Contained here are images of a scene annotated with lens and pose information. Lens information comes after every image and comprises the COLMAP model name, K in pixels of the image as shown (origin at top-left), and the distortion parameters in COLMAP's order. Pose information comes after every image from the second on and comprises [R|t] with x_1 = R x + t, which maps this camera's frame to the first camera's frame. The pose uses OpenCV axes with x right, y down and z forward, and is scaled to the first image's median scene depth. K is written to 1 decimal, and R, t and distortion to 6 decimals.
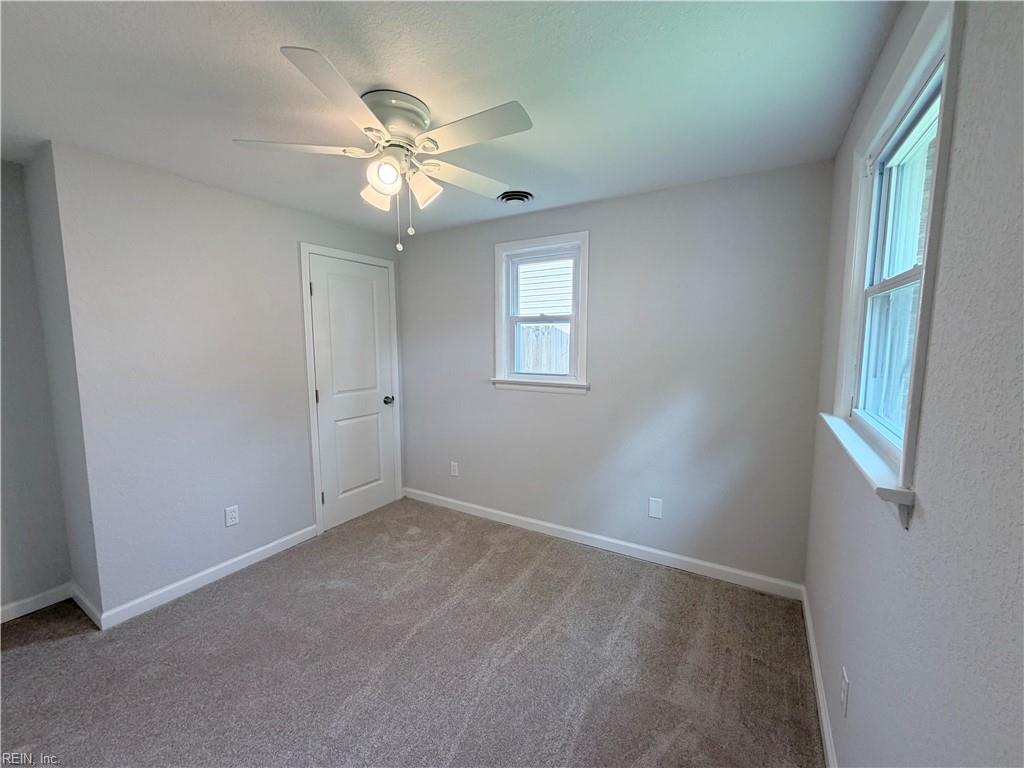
lens RADIAL K [[423.3, 0, 512.0], [0, 423.3, 384.0], [0, 0, 1]] dist [0.001397, -0.000121]
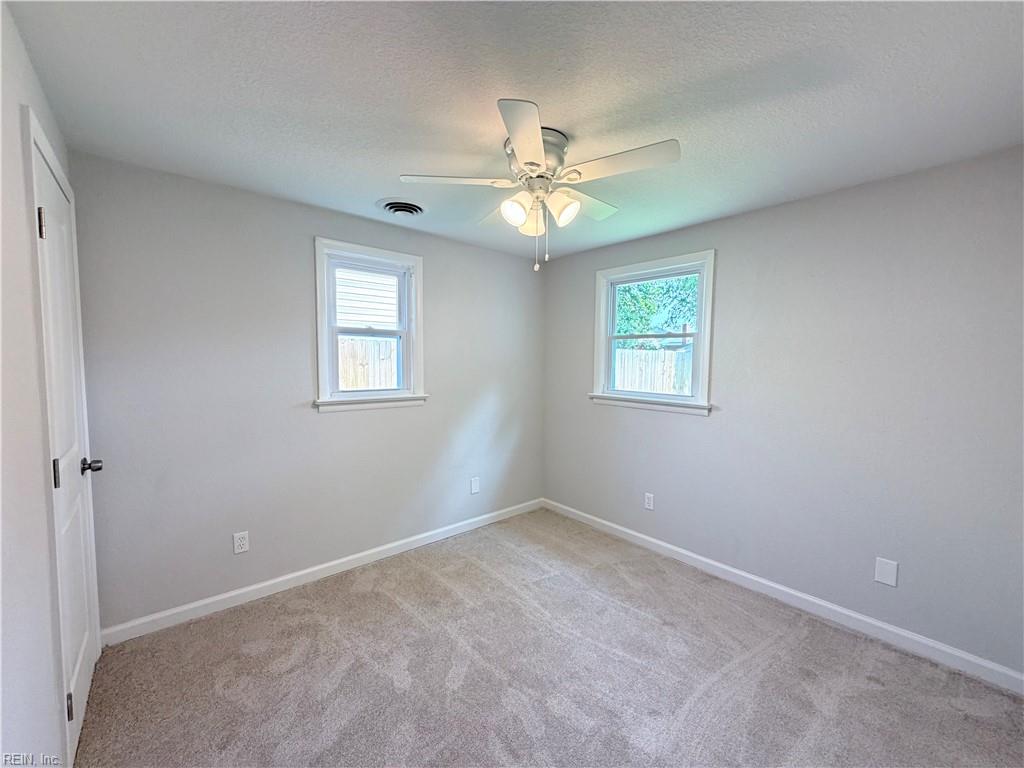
lens RADIAL K [[423.3, 0, 512.0], [0, 423.3, 384.0], [0, 0, 1]] dist [0.001397, -0.000121]
pose [[0.292646, -0.050867, 0.954867, -0.772510], [0.092060, 0.995444, 0.024814, -0.033974], [-0.951779, 0.080644, 0.295995, 0.442005]]
